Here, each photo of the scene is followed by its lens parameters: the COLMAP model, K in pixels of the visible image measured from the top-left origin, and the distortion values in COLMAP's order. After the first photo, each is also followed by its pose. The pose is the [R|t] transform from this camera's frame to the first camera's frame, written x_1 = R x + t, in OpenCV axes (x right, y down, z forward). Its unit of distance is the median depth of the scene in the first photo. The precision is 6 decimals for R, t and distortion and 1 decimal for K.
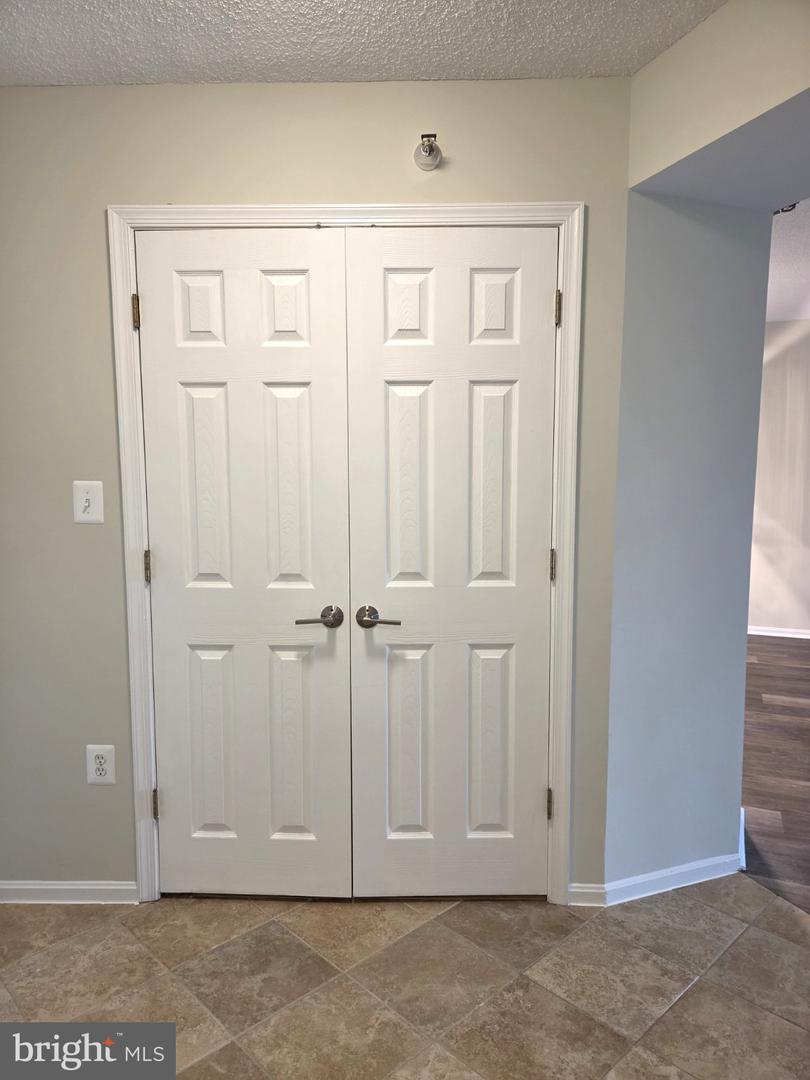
lens RADIAL K [[722.9, 0, 407.7], [0, 722.9, 541.0], [0, 0, 1]] dist [0.055500, -0.036579]
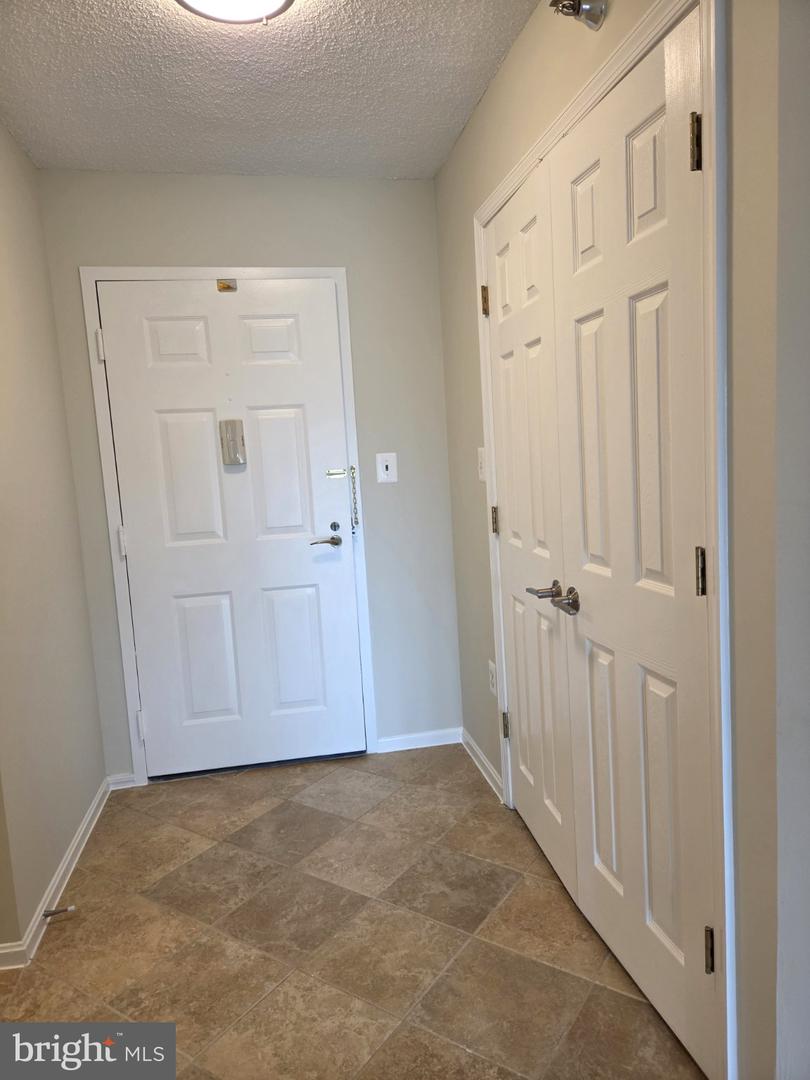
lens RADIAL K [[722.9, 0, 413.5], [0, 722.9, 533.4], [0, 0, 1]] dist [0.055500, -0.036579]
pose [[0.221333, 0.101112, -0.969942, 0.811611], [-0.036396, 0.994774, 0.095395, -0.055437], [0.974519, 0.014188, 0.223857, 0.683395]]
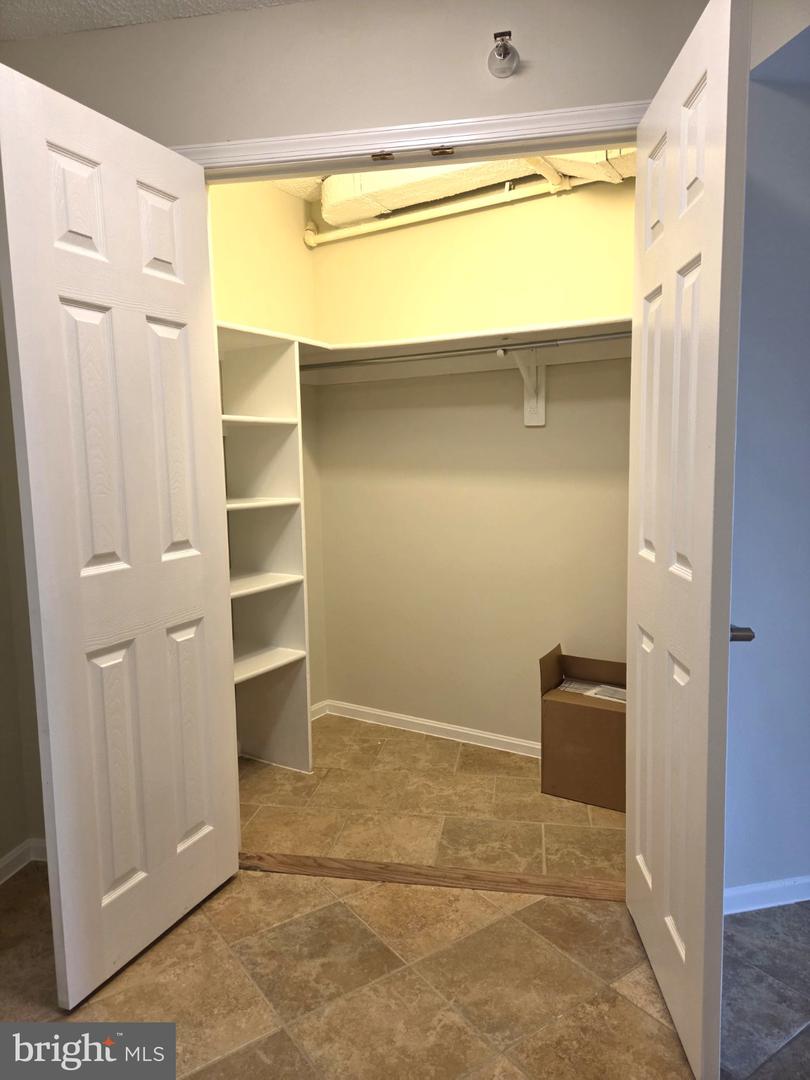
lens RADIAL K [[722.9, 0, 408.7], [0, 722.9, 534.1], [0, 0, 1]] dist [0.055500, -0.036579]
pose [[0.988680, 0.000252, -0.150041, 0.050543], [0.001184, 0.999954, 0.009481, 0.041568], [0.150036, -0.009552, 0.988634, 0.099585]]
